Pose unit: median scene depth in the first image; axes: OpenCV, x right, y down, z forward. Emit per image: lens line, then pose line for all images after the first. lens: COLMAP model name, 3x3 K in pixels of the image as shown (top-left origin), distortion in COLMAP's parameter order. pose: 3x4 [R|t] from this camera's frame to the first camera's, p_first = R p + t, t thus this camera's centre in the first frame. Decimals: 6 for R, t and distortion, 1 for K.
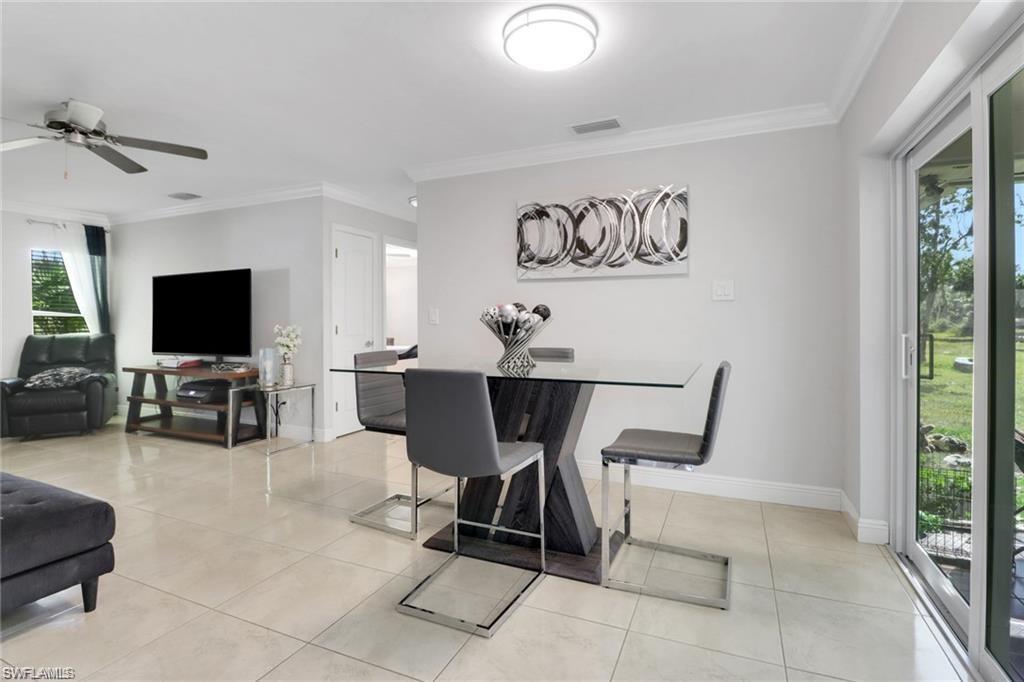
lens RADIAL K [[480.2, 0, 533.9], [0, 480.2, 316.3], [0, 0, 1]] dist [0.002309, 0.000247]
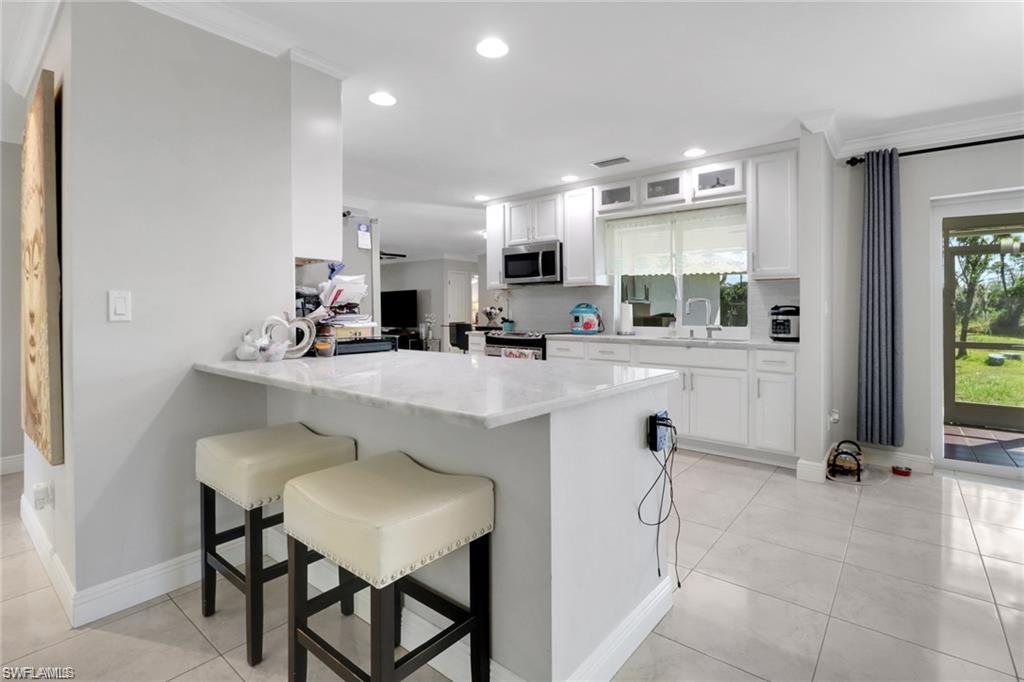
lens RADIAL K [[480.2, 0, 533.9], [0, 480.2, 316.3], [0, 0, 1]] dist [0.002309, 0.000247]
pose [[0.965726, 0.007250, -0.259464, 0.553549], [-0.003468, 0.999881, 0.015031, -0.006607], [0.259542, -0.013616, 0.965636, -1.074388]]
